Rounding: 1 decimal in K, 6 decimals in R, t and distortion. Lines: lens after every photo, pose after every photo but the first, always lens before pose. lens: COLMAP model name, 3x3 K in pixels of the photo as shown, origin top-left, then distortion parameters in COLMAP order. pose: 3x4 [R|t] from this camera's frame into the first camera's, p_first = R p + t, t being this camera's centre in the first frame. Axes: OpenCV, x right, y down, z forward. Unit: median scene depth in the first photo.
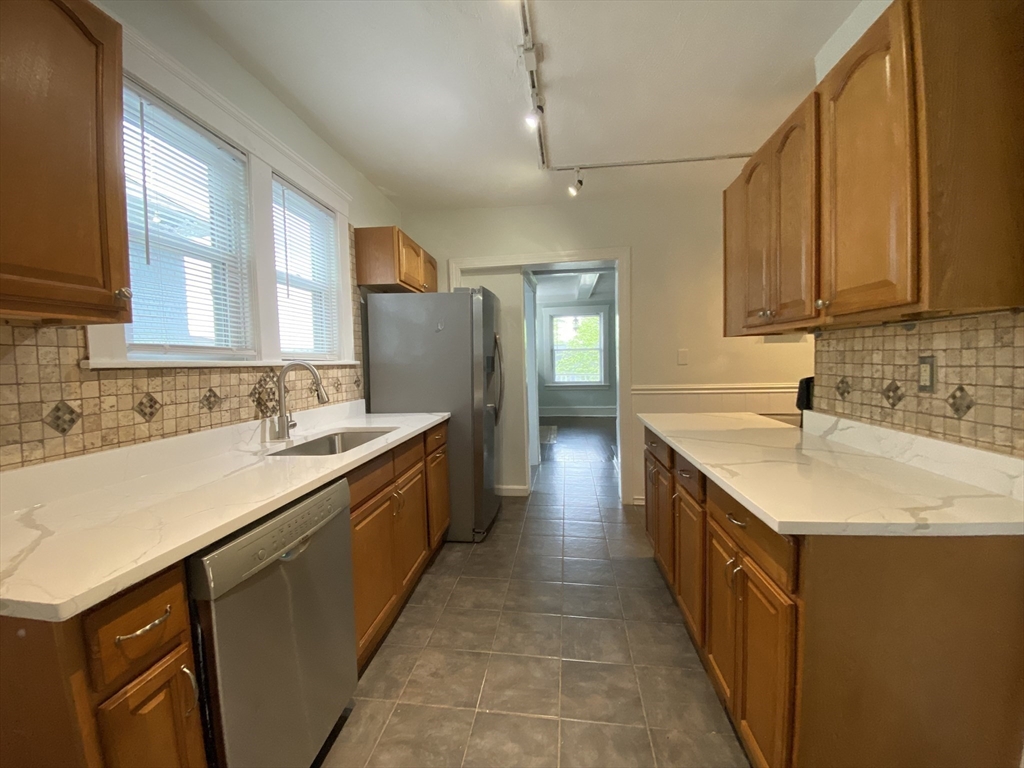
lens RADIAL K [[414.3, 0, 515.2], [0, 414.3, 383.4], [0, 0, 1]] dist [0.000412, -0.003742]
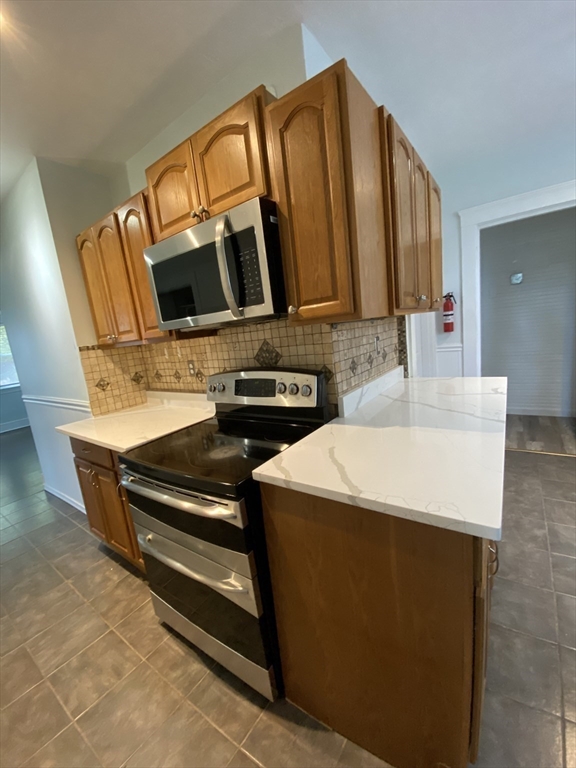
lens RADIAL K [[310.5, 0, 289.0], [0, 310.5, 385.6], [0, 0, 1]] dist [0.000294, 0.000030]
pose [[-0.863347, 0.034771, 0.503411, 0.492308], [0.163035, 0.963339, 0.213066, -0.182603], [-0.477547, 0.266023, -0.837365, 2.027357]]
